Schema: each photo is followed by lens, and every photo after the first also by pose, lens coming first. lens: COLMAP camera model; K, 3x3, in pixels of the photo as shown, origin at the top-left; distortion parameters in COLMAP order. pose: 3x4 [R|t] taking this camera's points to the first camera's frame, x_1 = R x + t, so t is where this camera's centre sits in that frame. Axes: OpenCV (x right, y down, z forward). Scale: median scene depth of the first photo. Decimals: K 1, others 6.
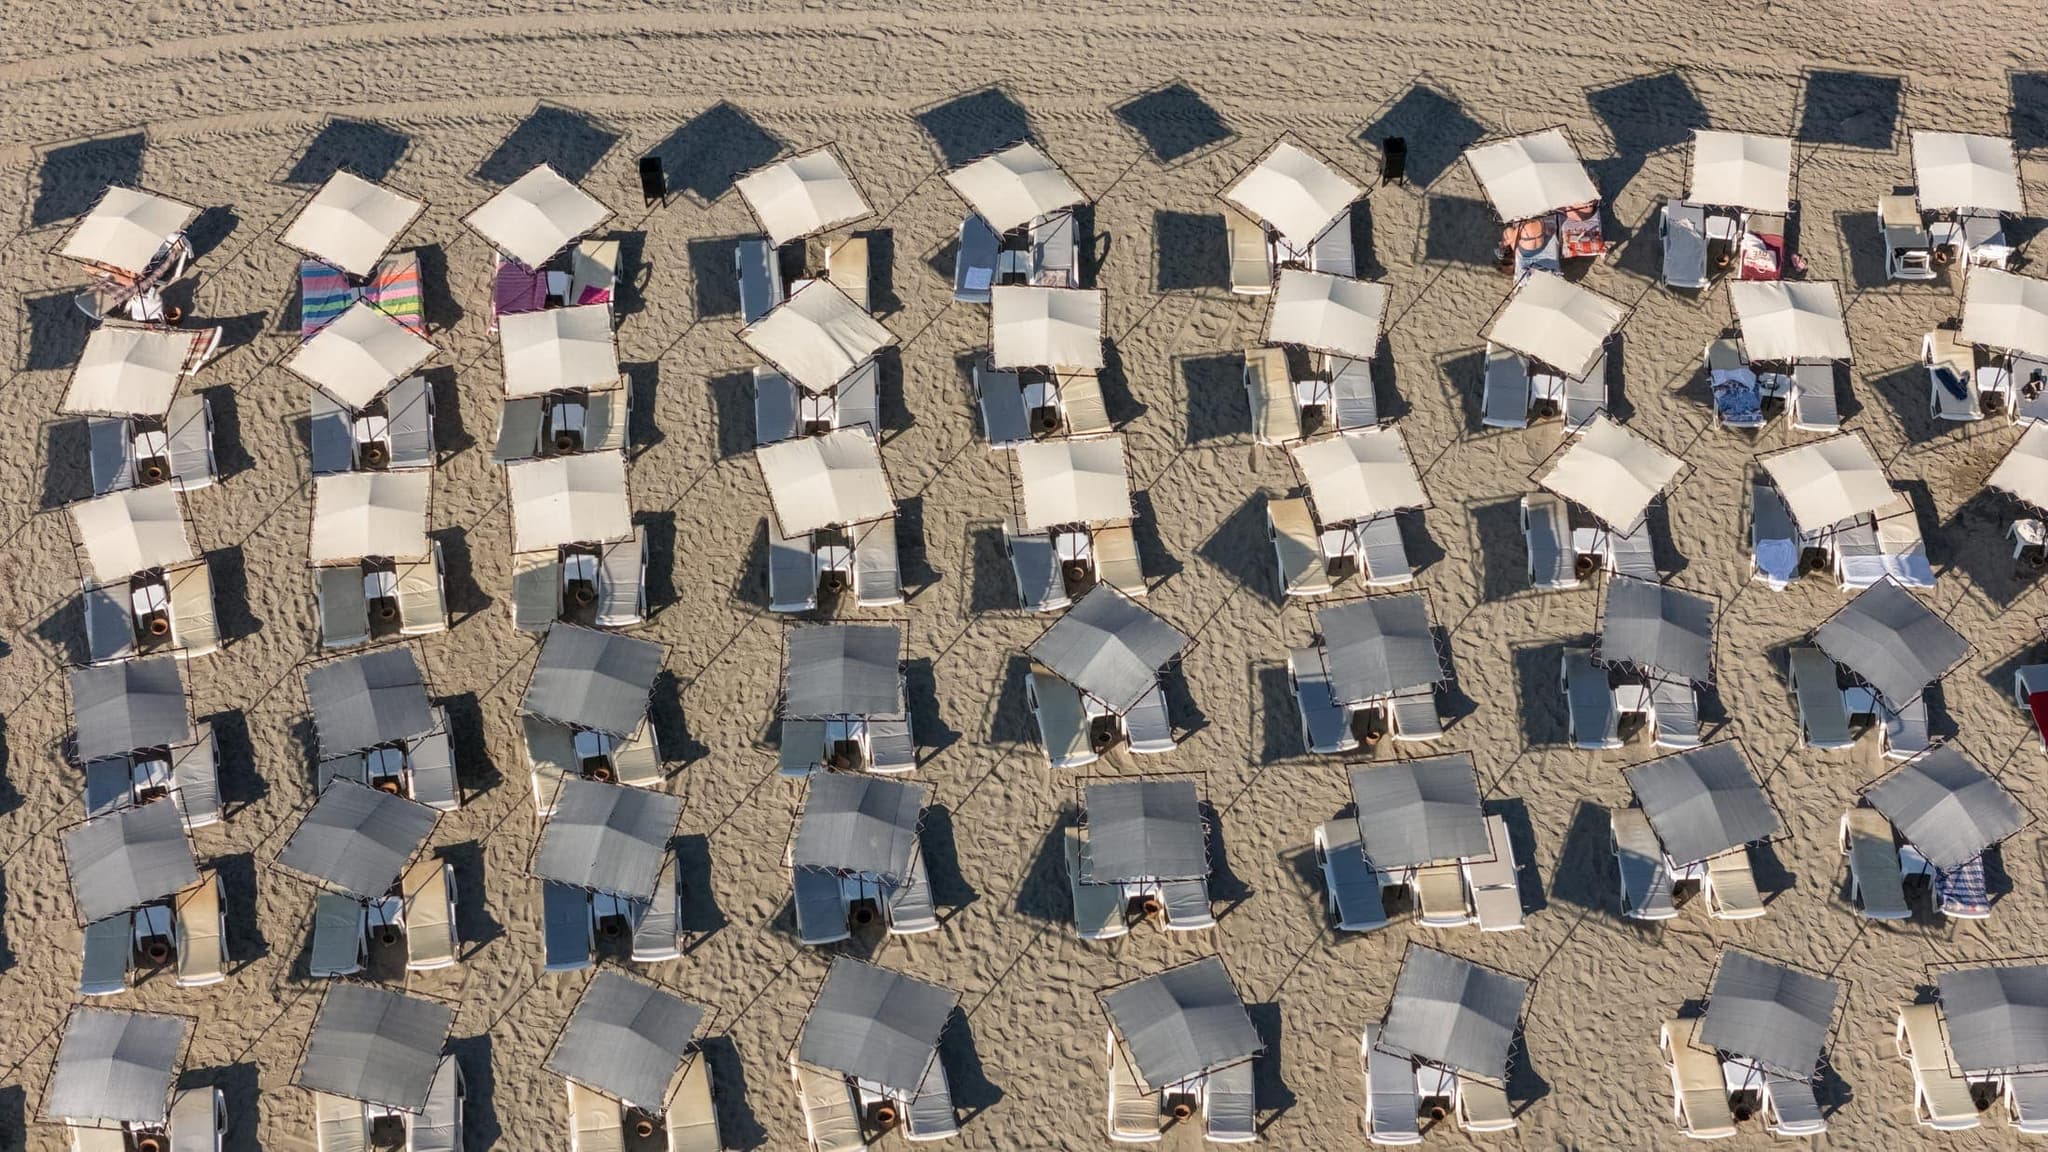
lens RADIAL K [[4106.2, 0, 1018.1], [0, 4106.2, 575.3], [0, 0, 1]] dist [-0.160454, 0.649964]
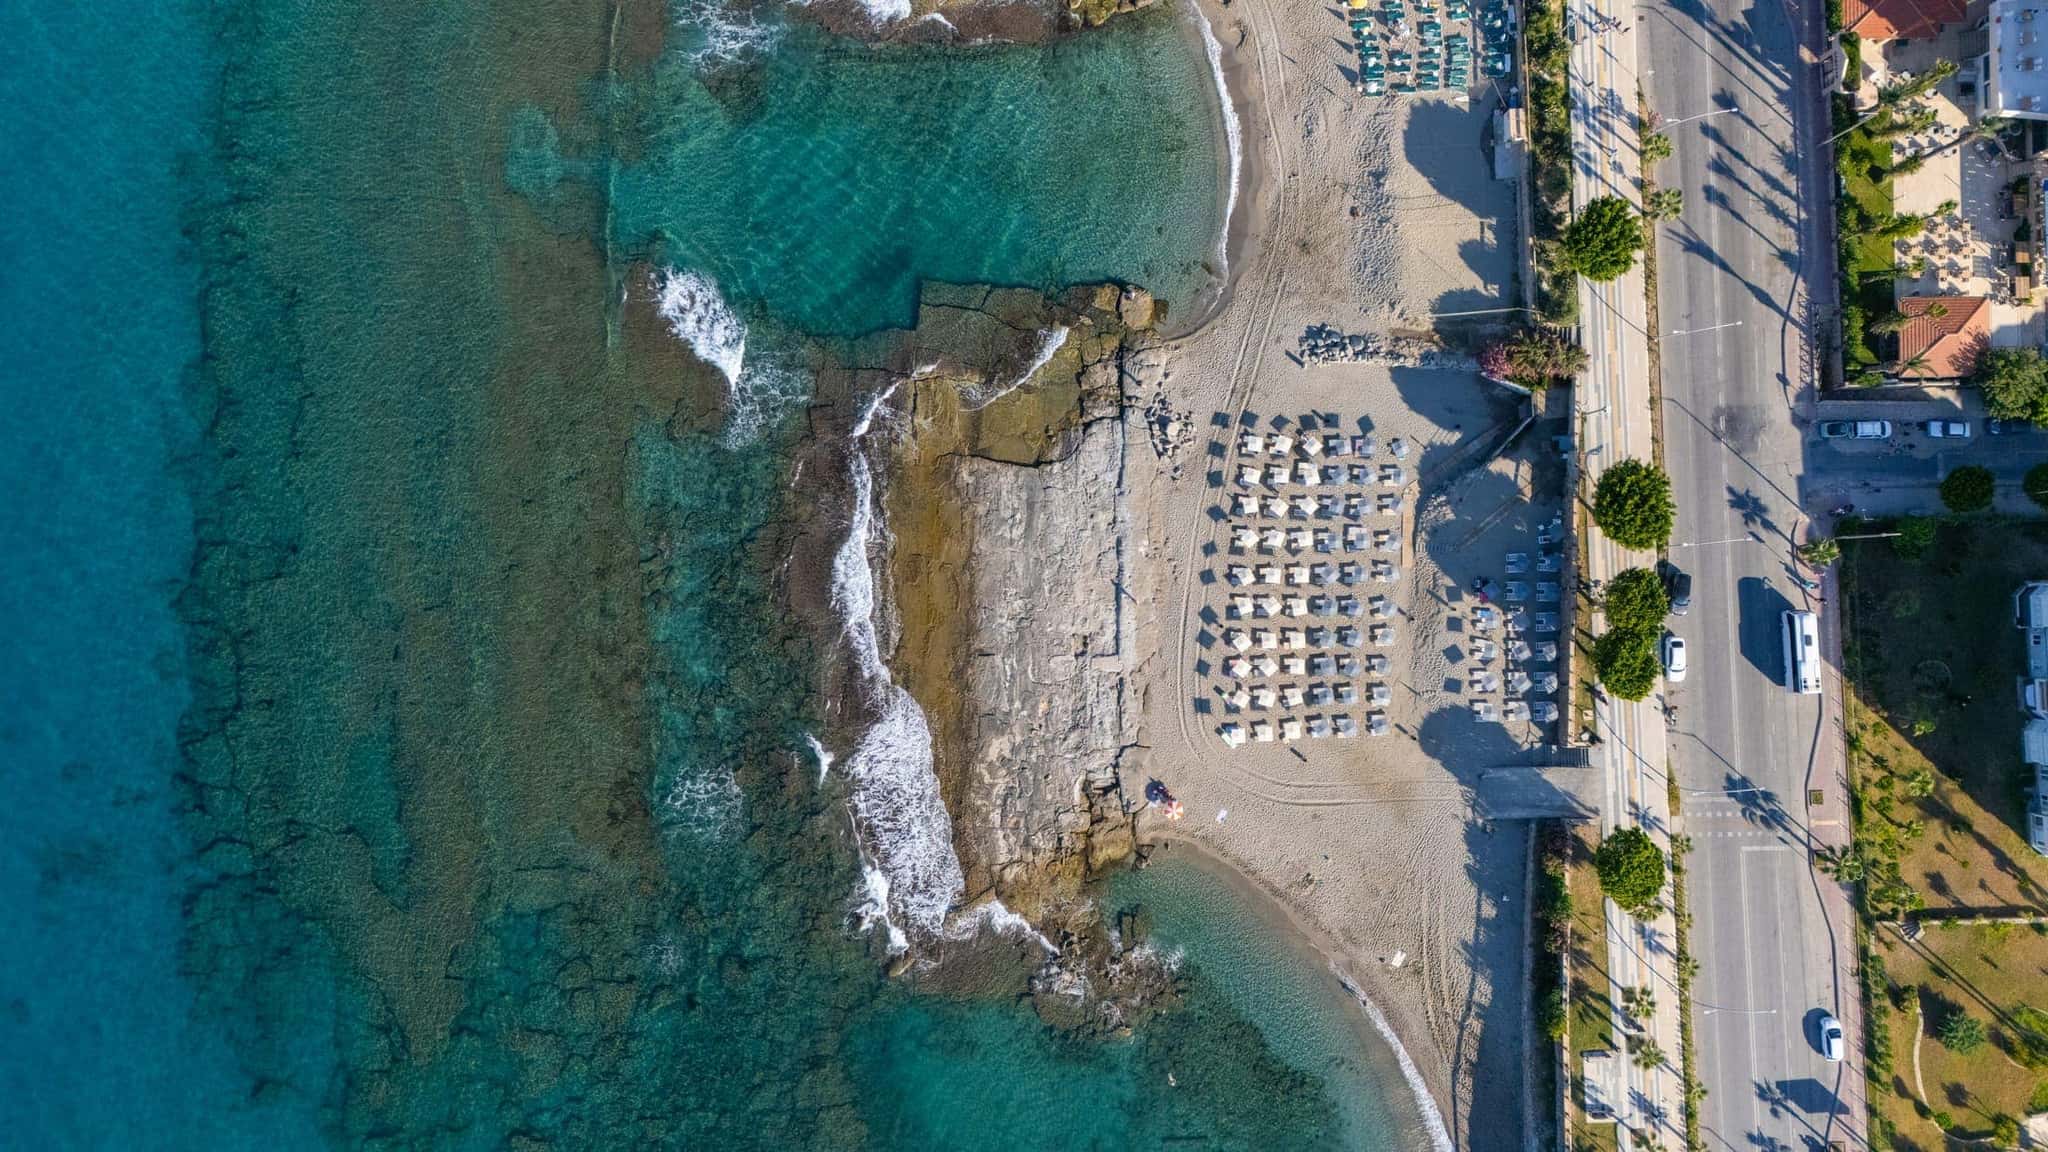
lens RADIAL K [[1489.4, 0, 1024.0], [0, 1489.4, 576.0], [0, 0, 1]] dist [0.188983, -0.454607]
pose [[0.115603, -0.993190, 0.014446, -0.087846], [0.782998, 0.100067, 0.613923, -2.145437], [-0.611188, -0.059660, 0.789234, -0.897241]]
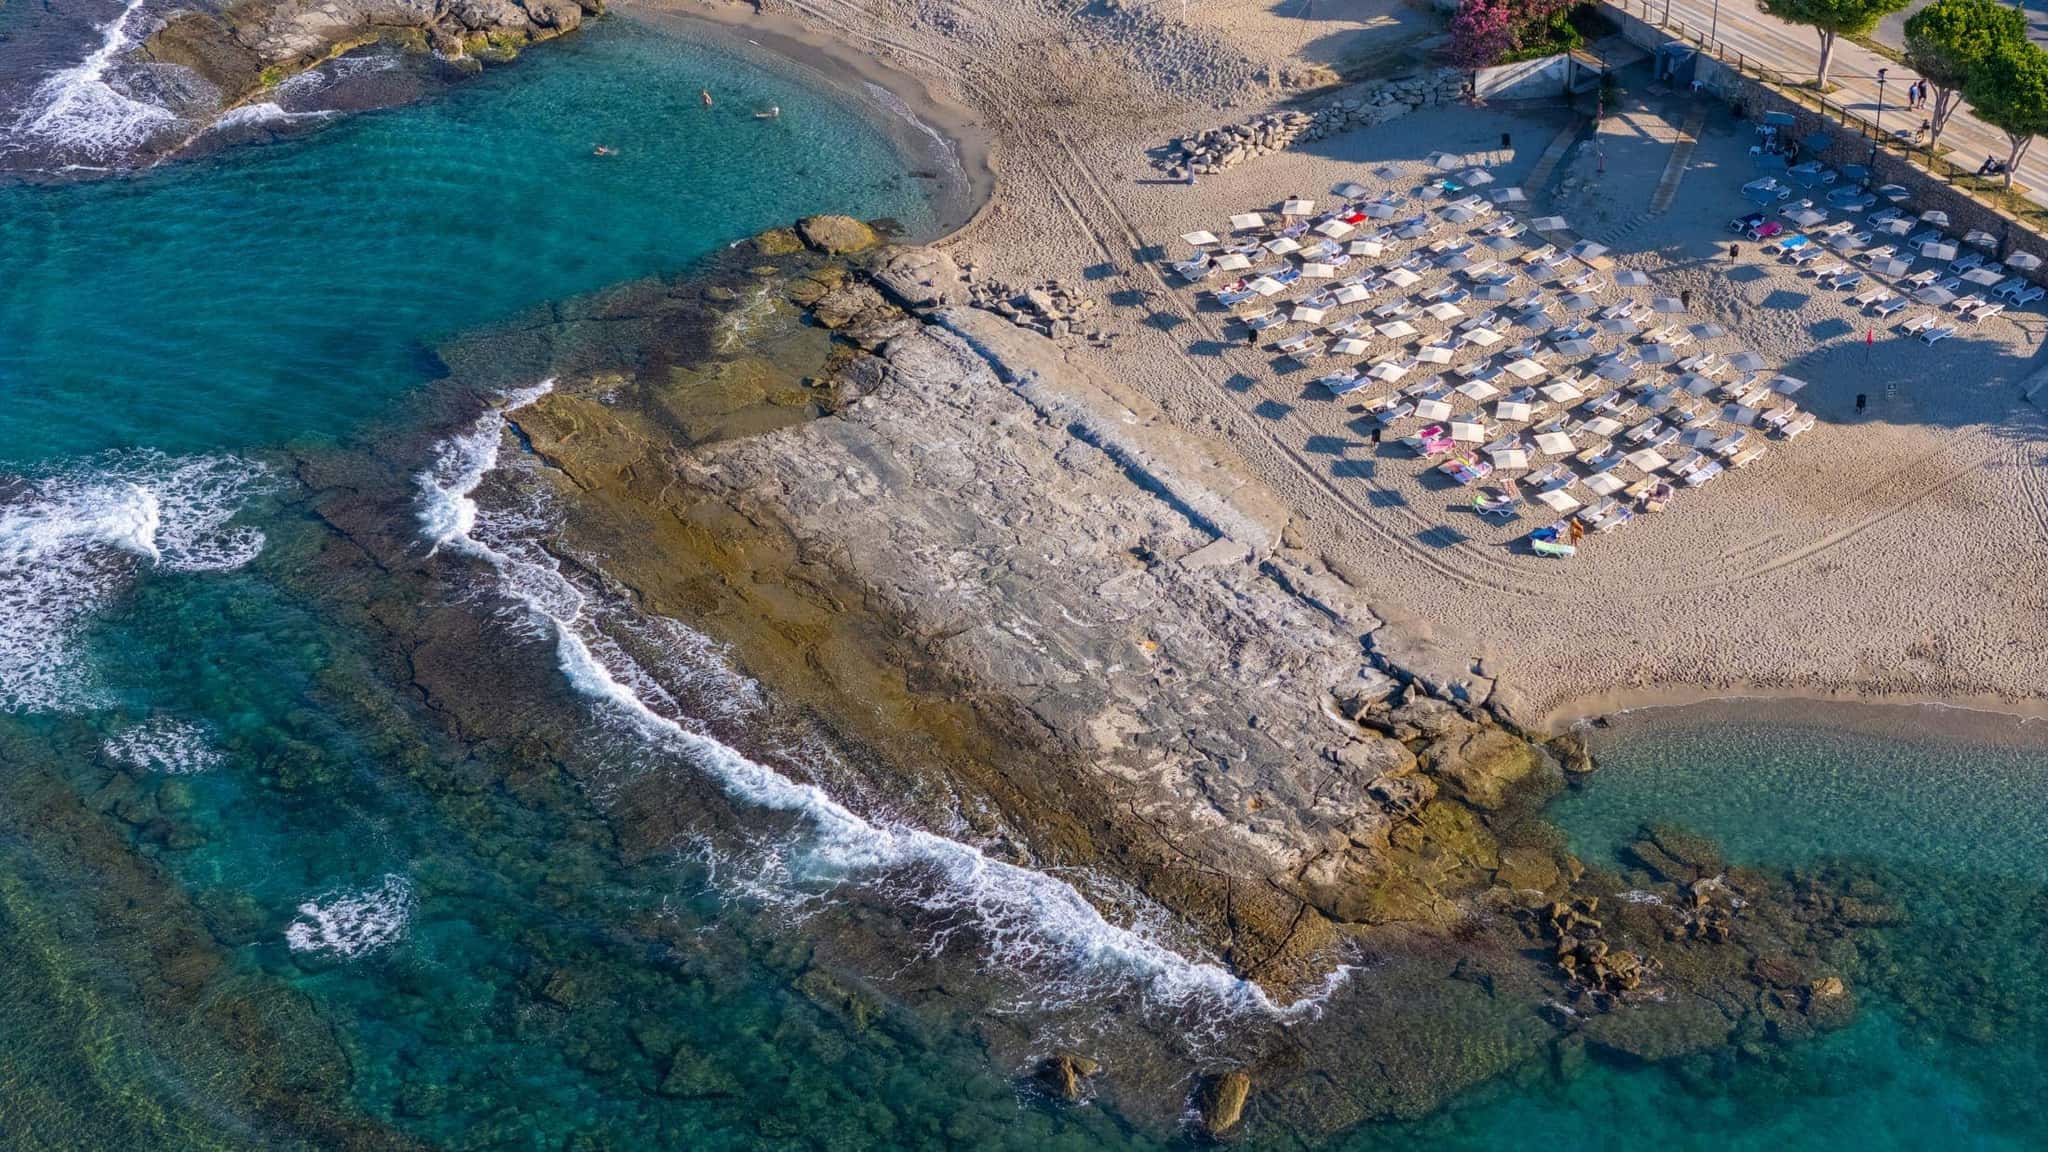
lens RADIAL K [[4106.2, 0, 1018.1], [0, 4106.2, 575.3], [0, 0, 1]] dist [-0.160454, 0.649964]
pose [[-0.442643, -0.463208, 0.767792, -2.645305], [0.710199, 0.341637, 0.615550, -2.383247], [-0.547434, 0.817754, 0.177747, 0.752207]]
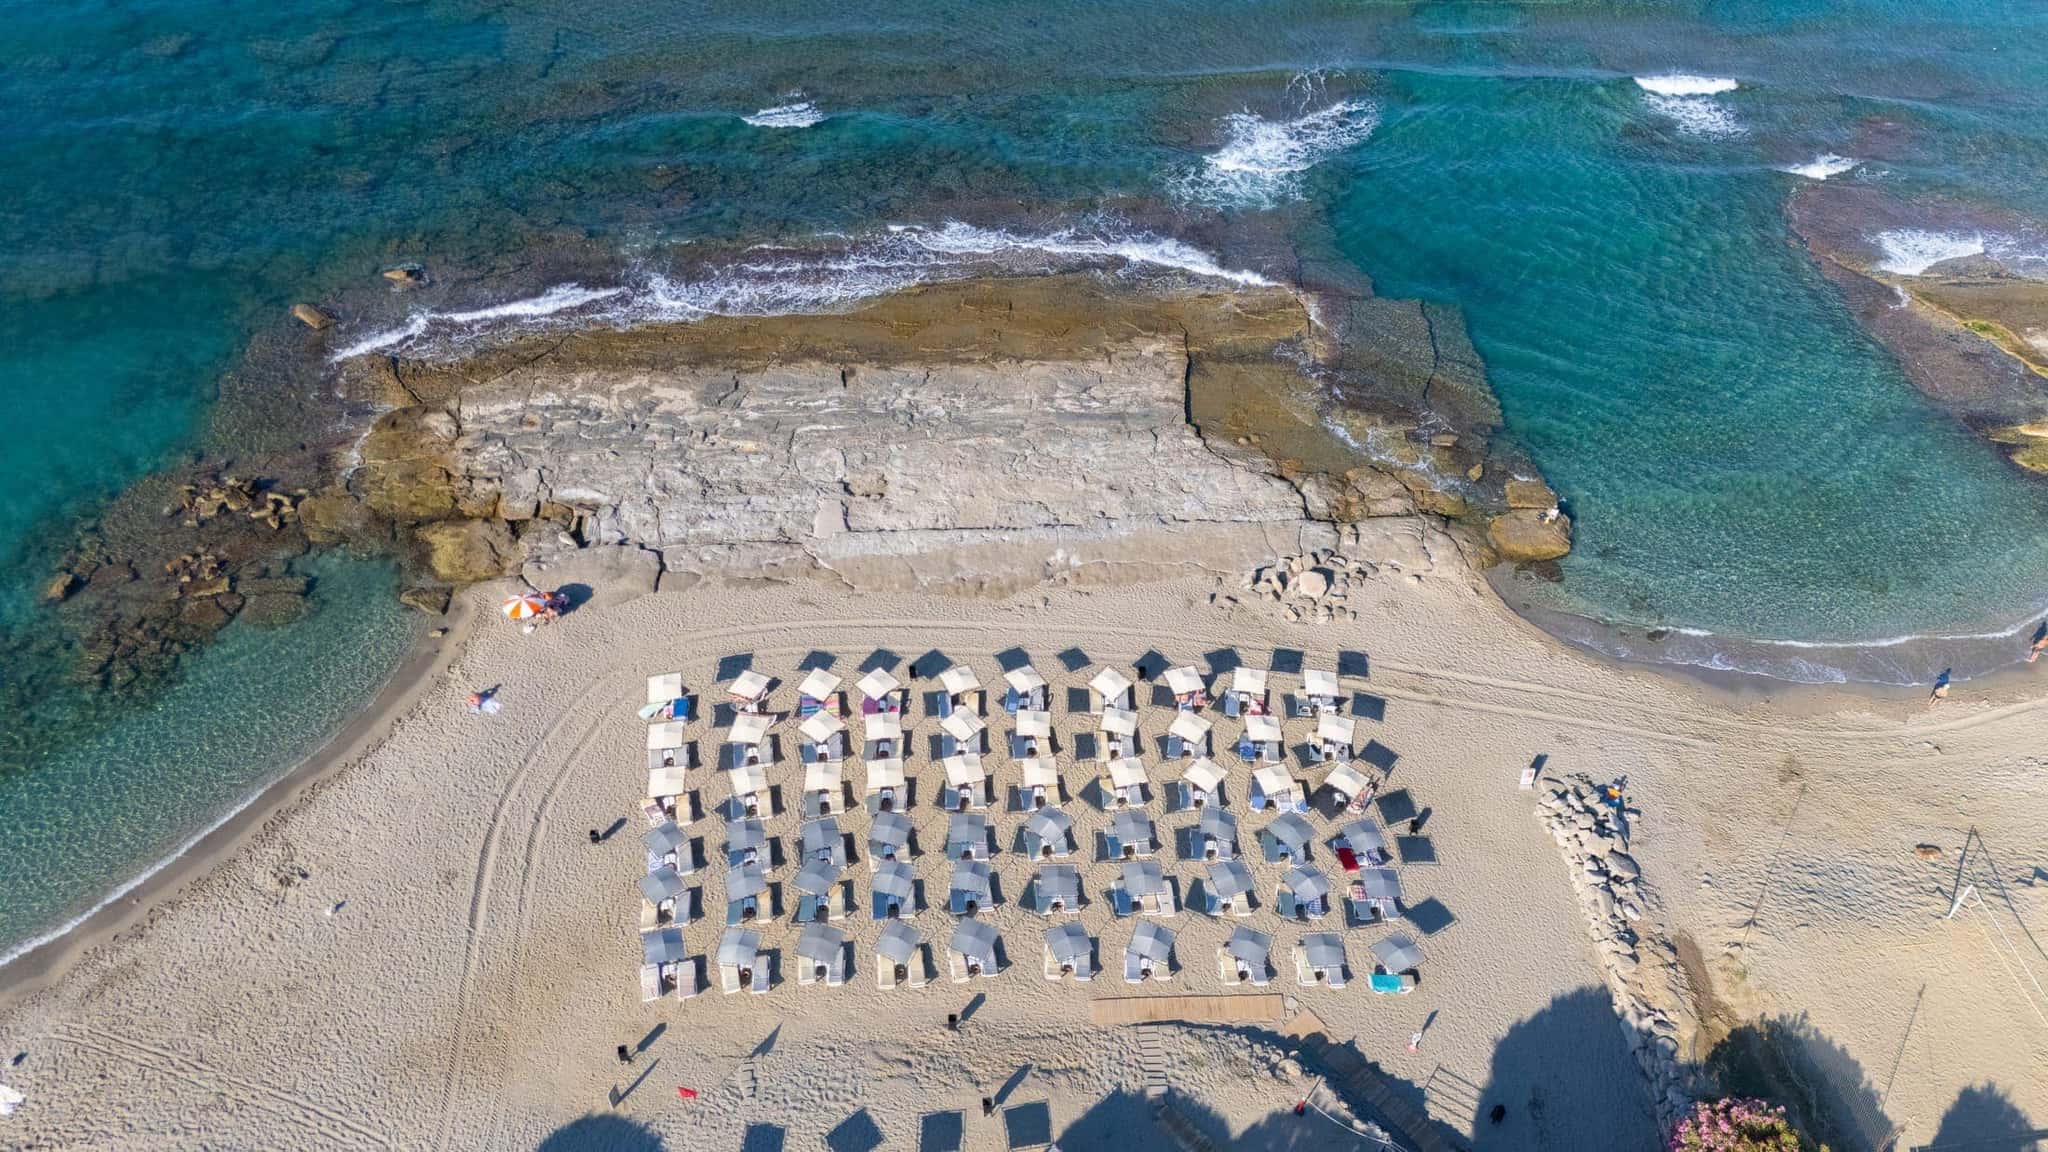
lens RADIAL K [[1537.9, 0, 1024.0], [0, 1537.9, 576.0], [0, 0, 1]] dist [0.147613, -0.267704]
pose [[0.999573, 0.029030, -0.003466, 0.000683], [-0.029226, 0.989108, -0.144261, 0.000537], [-0.000760, 0.144300, 0.989534, -0.233781]]
